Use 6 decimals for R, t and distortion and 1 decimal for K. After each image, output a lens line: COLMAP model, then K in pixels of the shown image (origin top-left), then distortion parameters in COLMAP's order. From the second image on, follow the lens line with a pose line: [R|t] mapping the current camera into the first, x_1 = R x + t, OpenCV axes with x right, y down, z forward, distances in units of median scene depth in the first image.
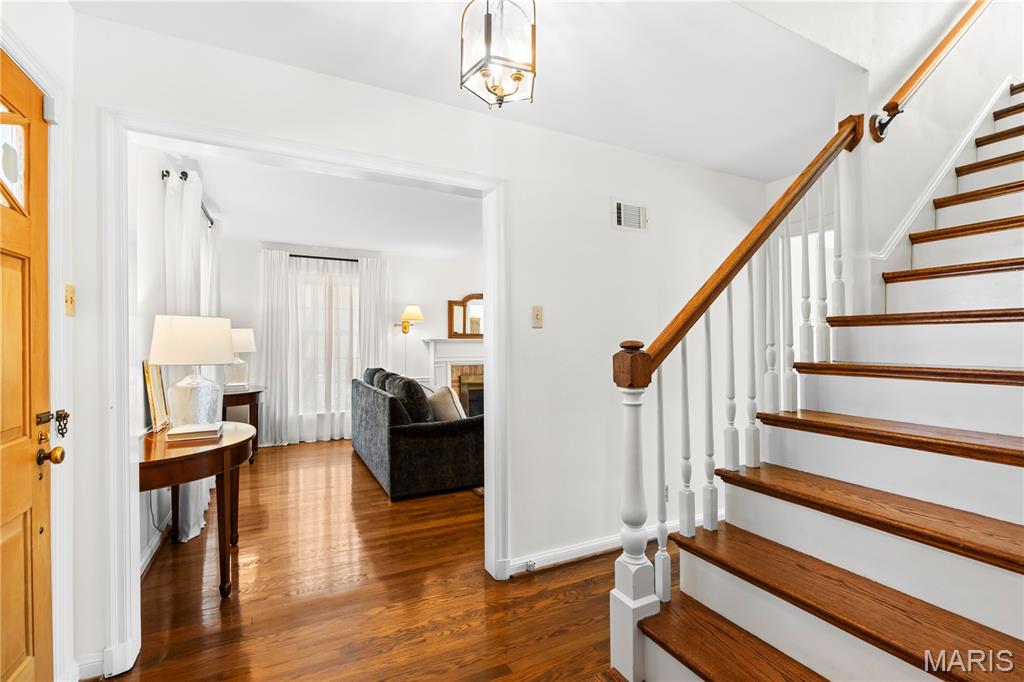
lens RADIAL K [[475.3, 0, 513.0], [0, 475.3, 339.2], [0, 0, 1]] dist [0.004868, 0.000047]
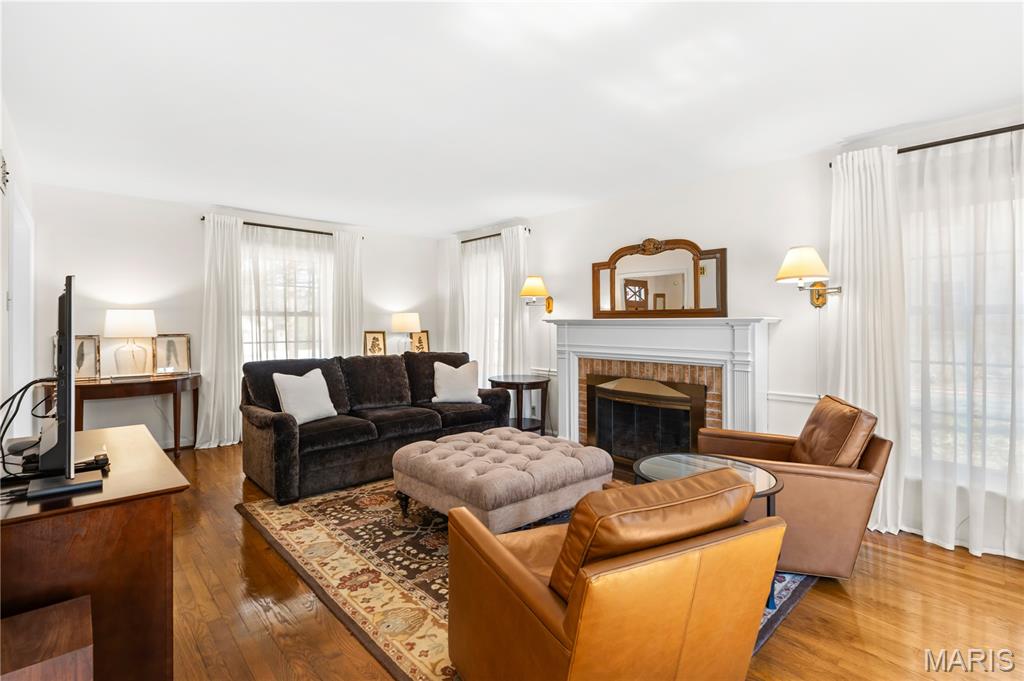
lens RADIAL K [[475.3, 0, 511.2], [0, 475.3, 319.8], [0, 0, 1]] dist [0.004868, 0.000047]
pose [[0.278709, -0.012375, -0.960296, 0.511098], [0.003656, 0.999923, -0.011825, 0.007837], [0.960369, -0.000215, 0.278733, 0.723800]]
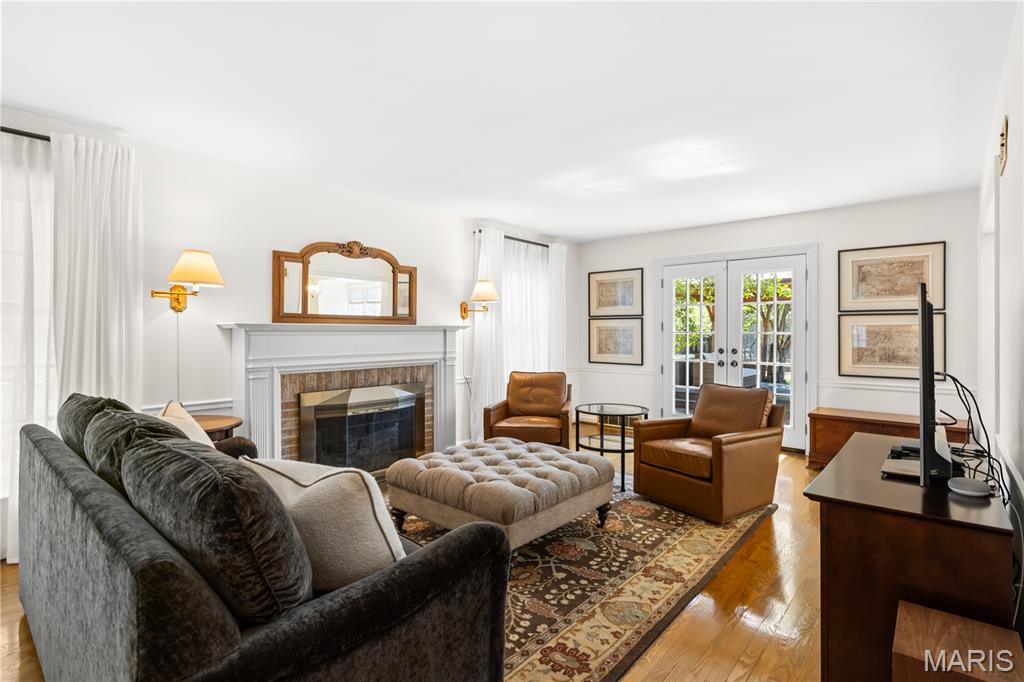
lens RADIAL K [[497.9, 0, 512.1], [0, 497.9, 336.7], [0, 0, 1]] dist [-0.012367, 0.000856]
pose [[0.924996, -0.003645, 0.379960, -0.104550], [-0.004553, 0.999776, 0.020674, 0.001116], [-0.379951, -0.020853, 0.924772, 0.409800]]
